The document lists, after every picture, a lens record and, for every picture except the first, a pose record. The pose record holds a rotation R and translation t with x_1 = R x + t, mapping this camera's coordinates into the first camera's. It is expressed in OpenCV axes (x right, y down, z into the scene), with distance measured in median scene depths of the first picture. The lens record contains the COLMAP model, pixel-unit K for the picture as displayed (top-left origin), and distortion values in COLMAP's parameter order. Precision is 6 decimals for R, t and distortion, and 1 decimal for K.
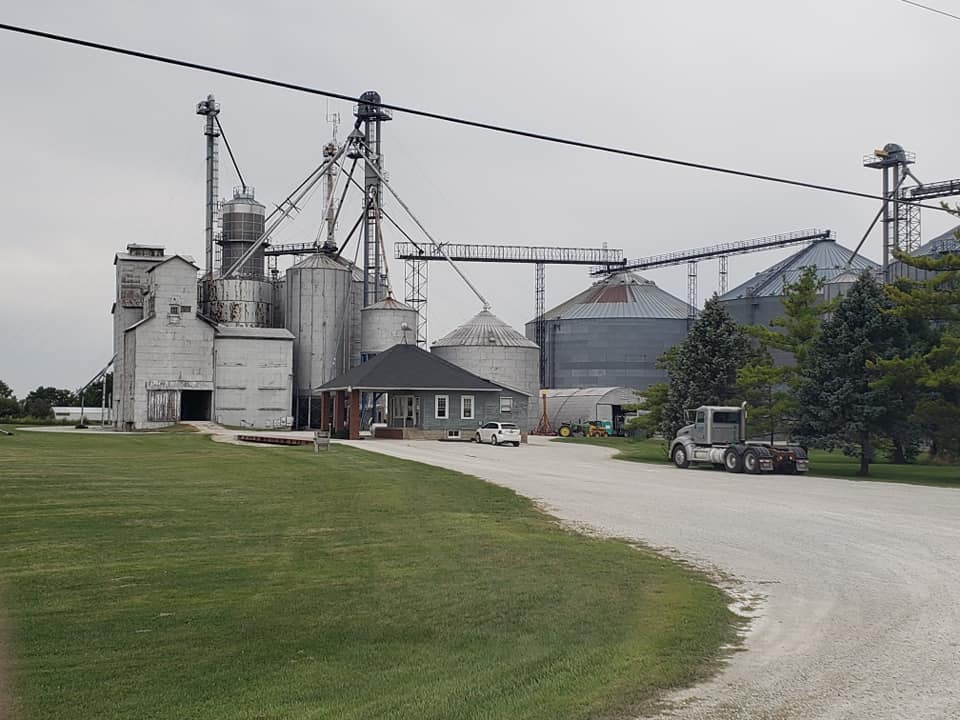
lens RADIAL K [[1132.6, 0, 480.0], [0, 1132.6, 360.0], [0, 0, 1]] dist [0.185990, -0.003347]
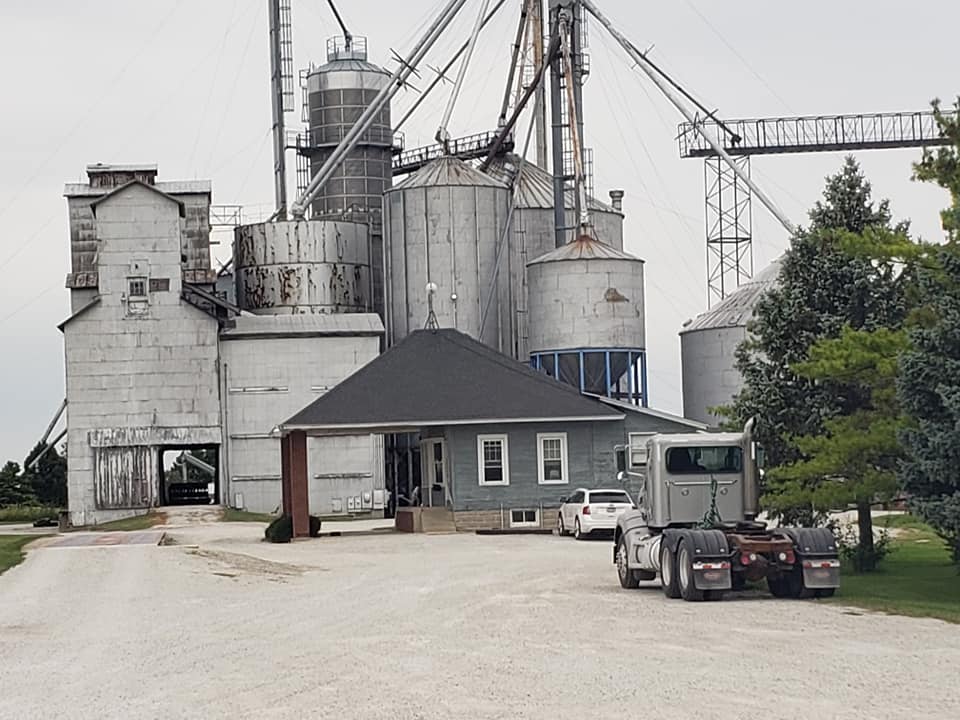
lens RADIAL K [[2237.2, 0, 477.8], [0, 2237.2, 404.9], [0, 0, 1]] dist [0.258024, 0.042082]
pose [[0.972241, -0.047928, -0.229022, 0.094545], [0.051479, 0.998628, 0.009552, 0.005524], [0.228250, -0.021076, 0.973374, 0.060726]]
